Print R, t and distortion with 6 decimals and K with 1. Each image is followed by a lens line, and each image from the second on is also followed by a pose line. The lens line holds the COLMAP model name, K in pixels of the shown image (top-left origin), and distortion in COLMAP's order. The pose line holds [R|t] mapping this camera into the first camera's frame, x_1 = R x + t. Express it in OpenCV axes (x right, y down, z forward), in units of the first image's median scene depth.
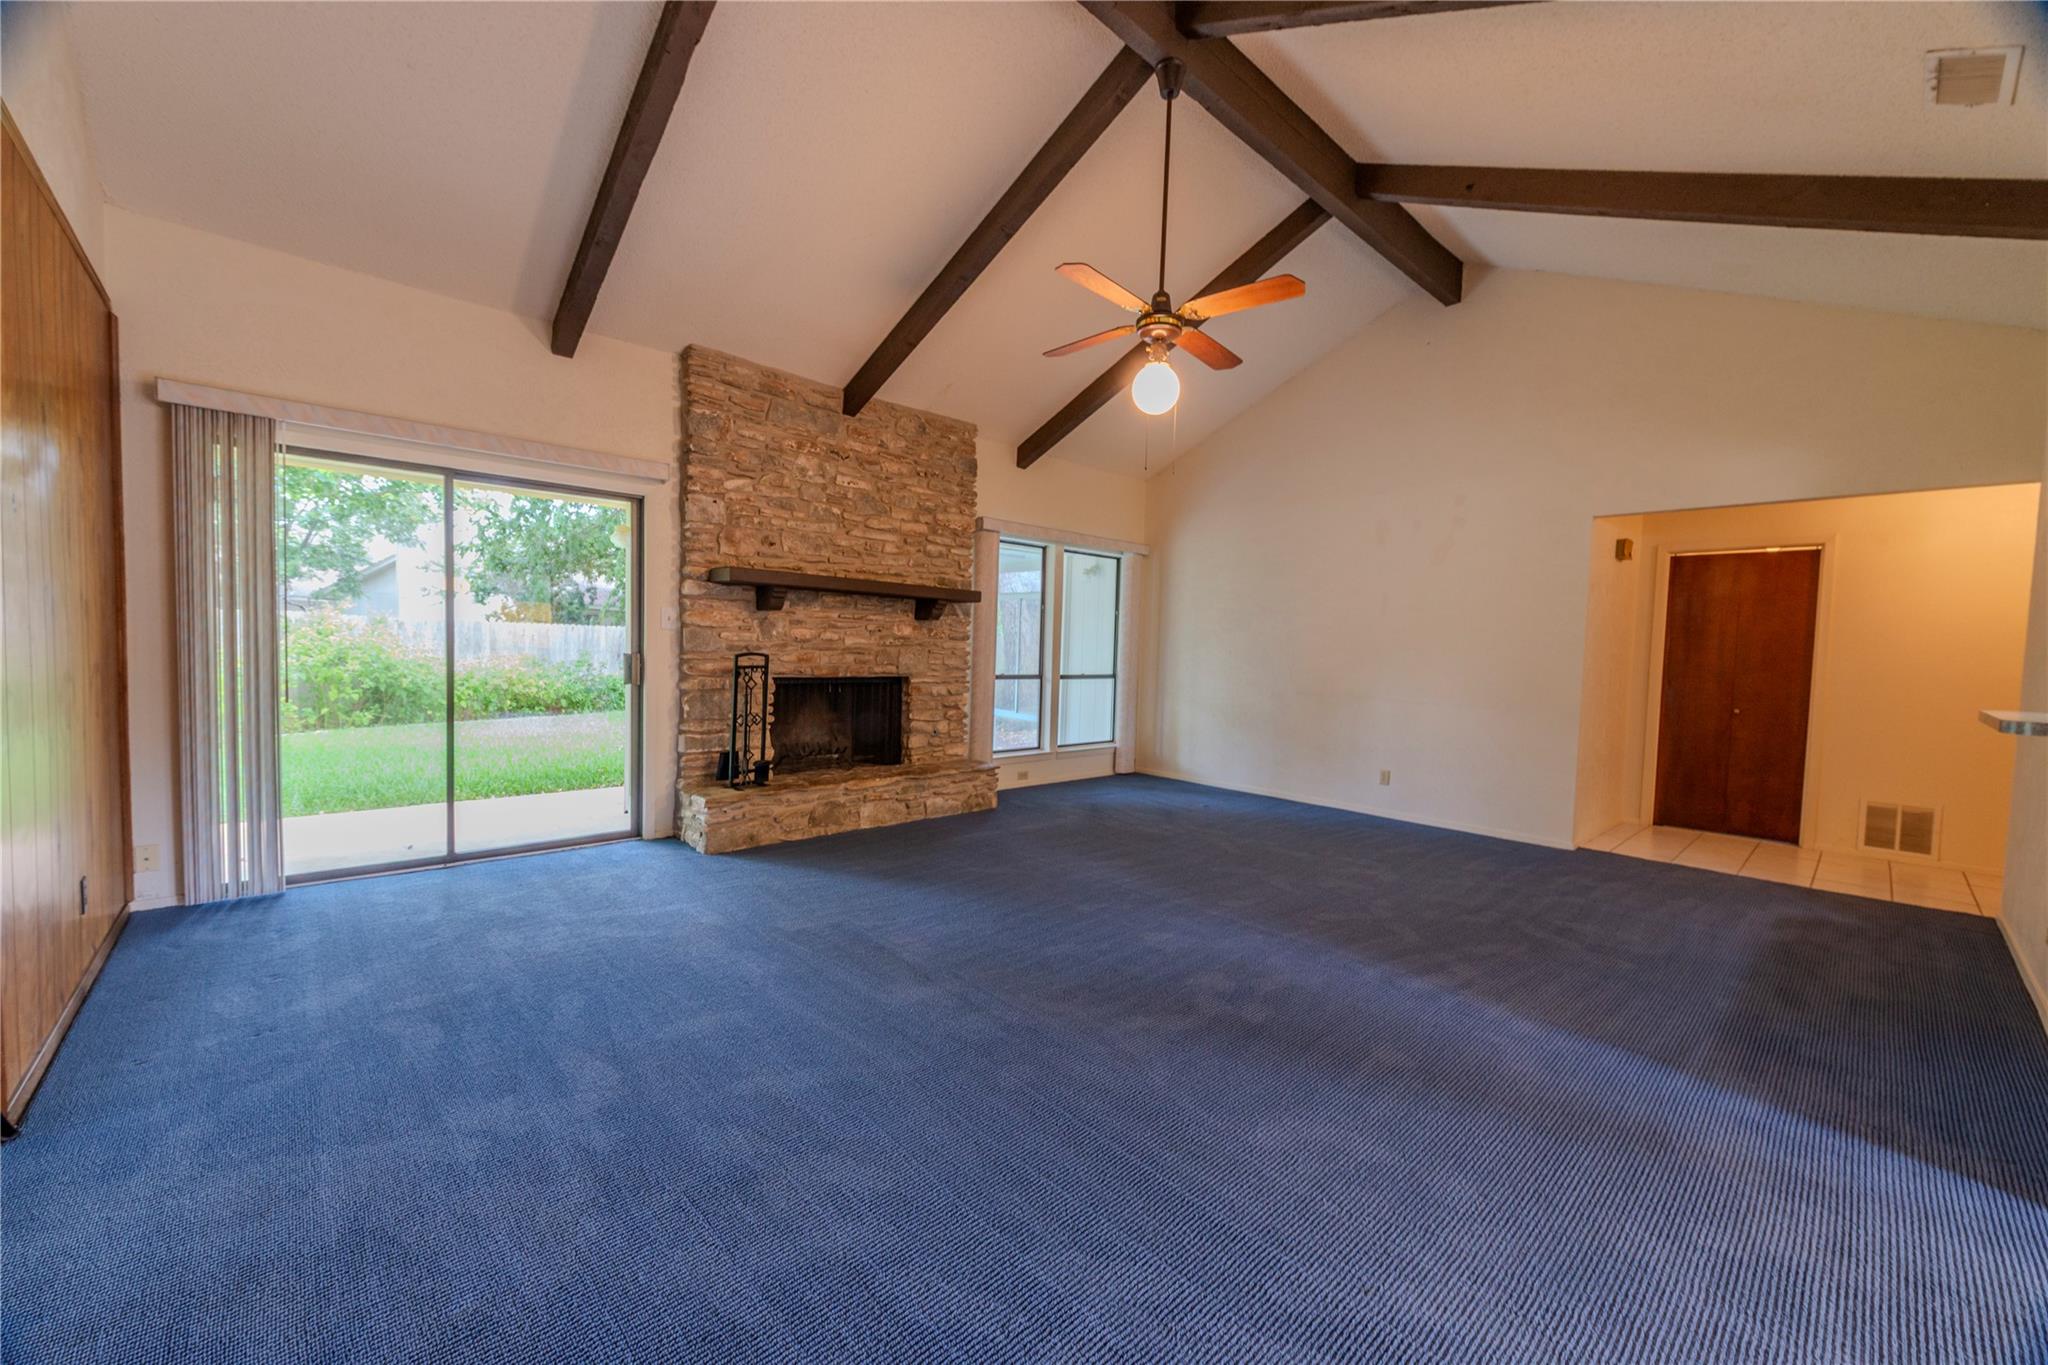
lens RADIAL K [[822.3, 0, 1002.5], [0, 822.3, 680.2], [0, 0, 1]] dist [0.017636, -0.006127]
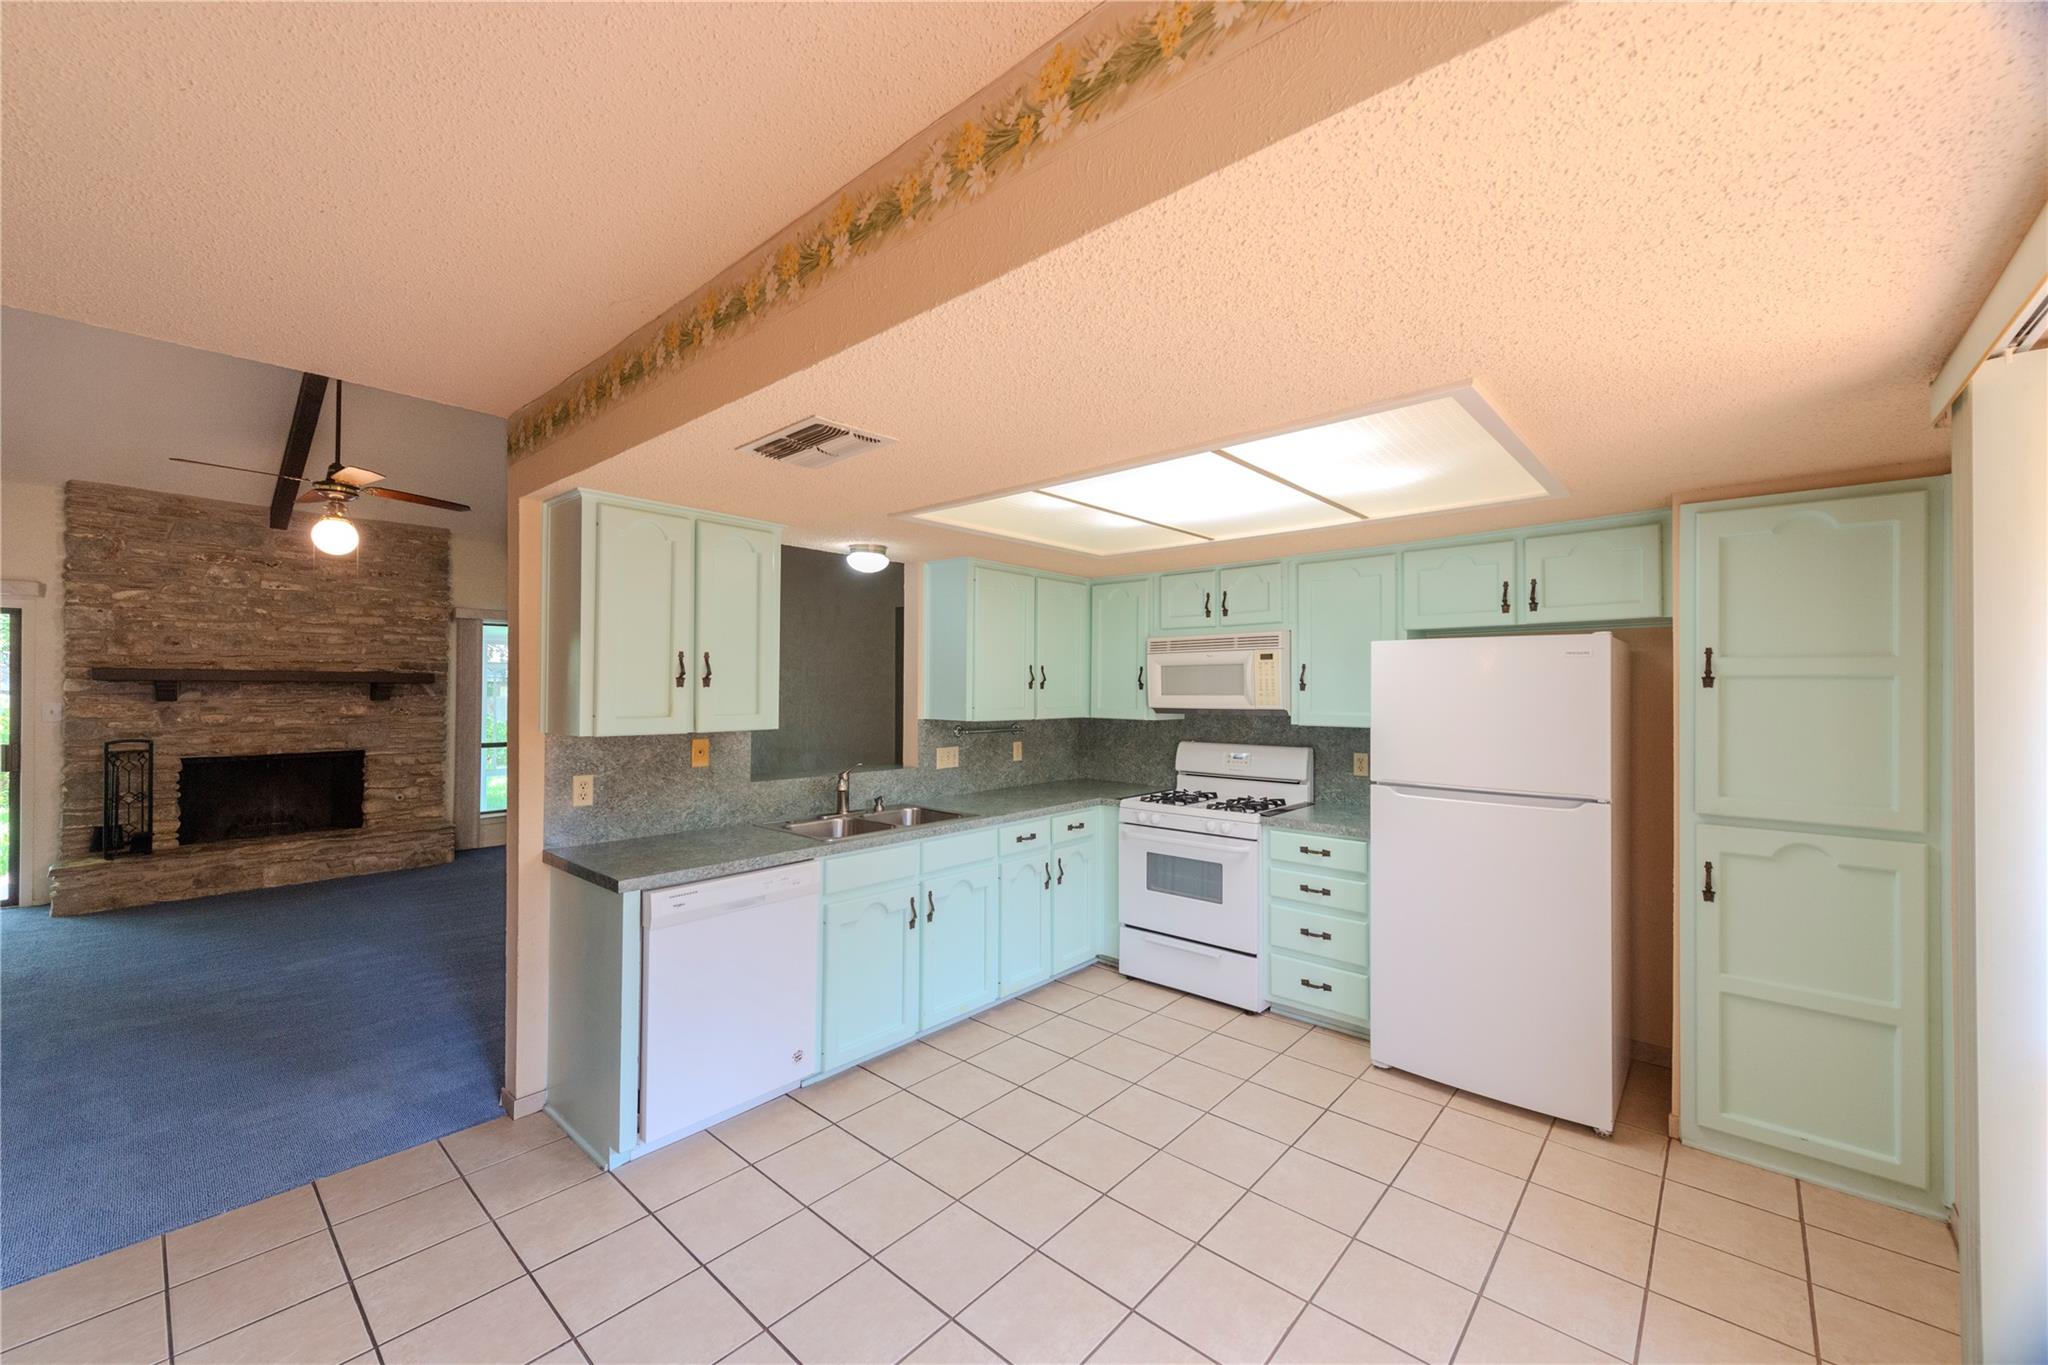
lens RADIAL K [[822.3, 0, 1002.5], [0, 822.3, 680.2], [0, 0, 1]] dist [0.017636, -0.006127]
pose [[0.994995, -0.027568, 0.096051, 0.740696], [0.032524, 0.998198, -0.050422, -0.016275], [-0.094487, 0.053294, 0.994099, -0.262097]]
